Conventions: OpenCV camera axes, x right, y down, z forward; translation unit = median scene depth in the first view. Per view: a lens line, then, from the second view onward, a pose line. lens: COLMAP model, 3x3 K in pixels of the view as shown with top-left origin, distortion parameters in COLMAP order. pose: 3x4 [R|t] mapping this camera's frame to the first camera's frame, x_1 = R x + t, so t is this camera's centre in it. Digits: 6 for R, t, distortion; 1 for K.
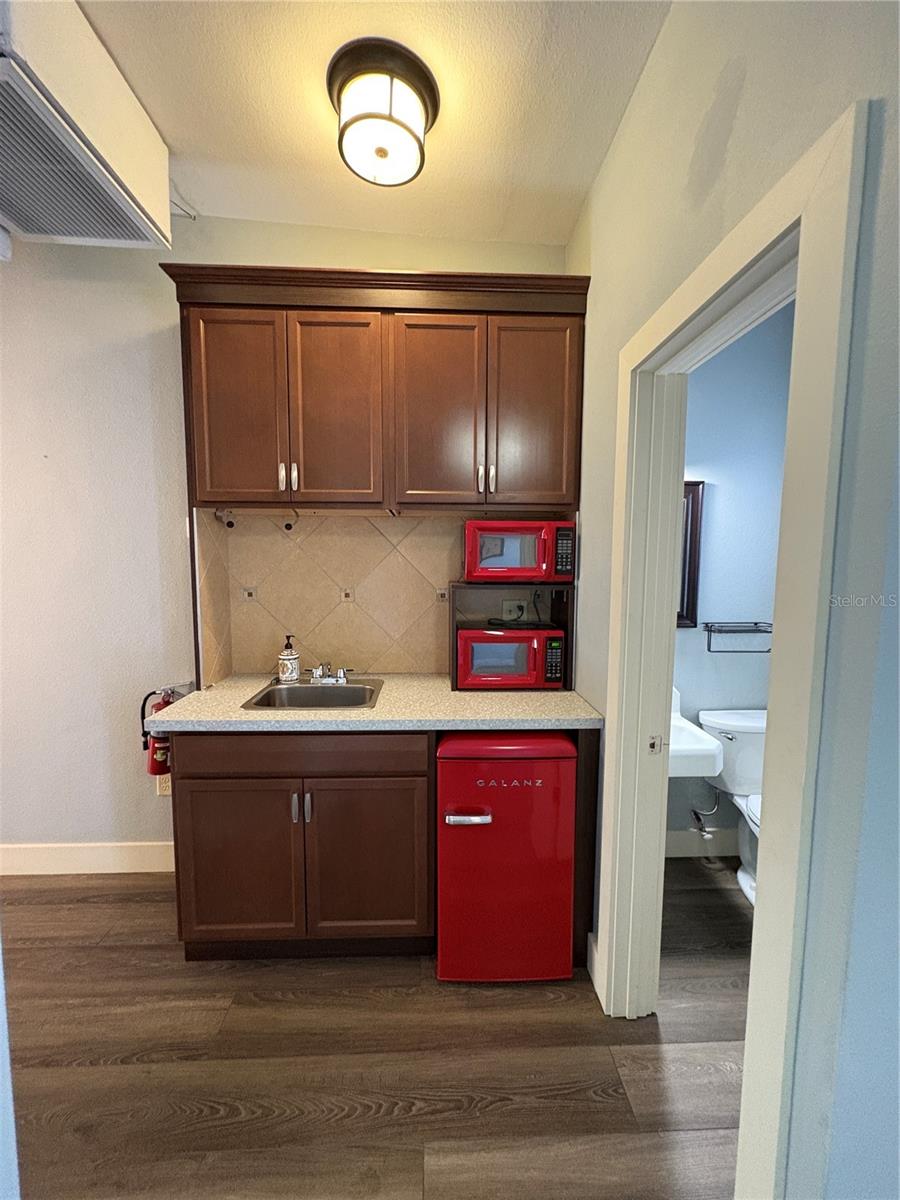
lens RADIAL K [[477.5, 0, 449.3], [0, 477.5, 601.6], [0, 0, 1]] dist [0.000335, -0.000060]
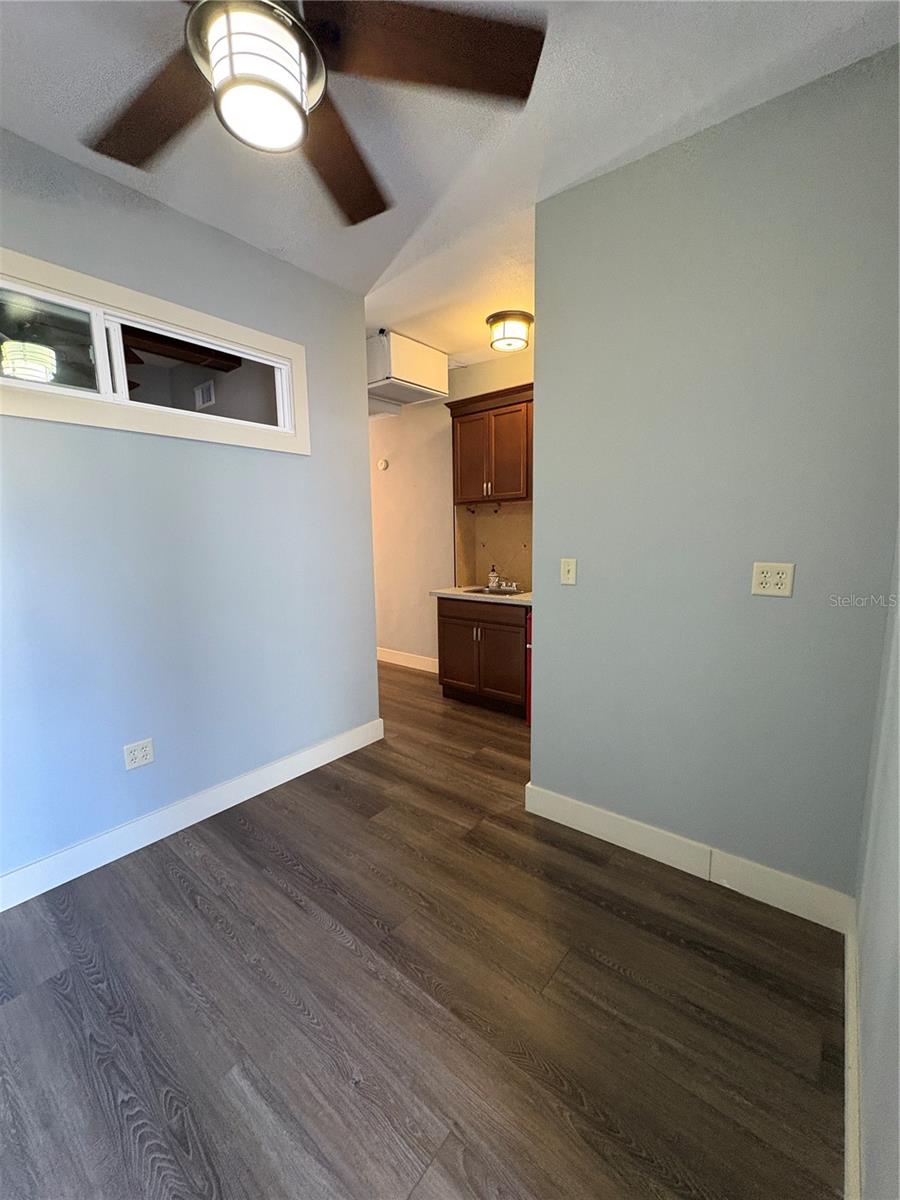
lens RADIAL K [[477.5, 0, 449.3], [0, 477.5, 601.6], [0, 0, 1]] dist [0.000335, -0.000060]
pose [[0.742729, 0.073349, -0.665563, 0.901701], [-0.037152, 0.996965, 0.068413, 0.094159], [0.668561, -0.026085, 0.743200, -0.655716]]
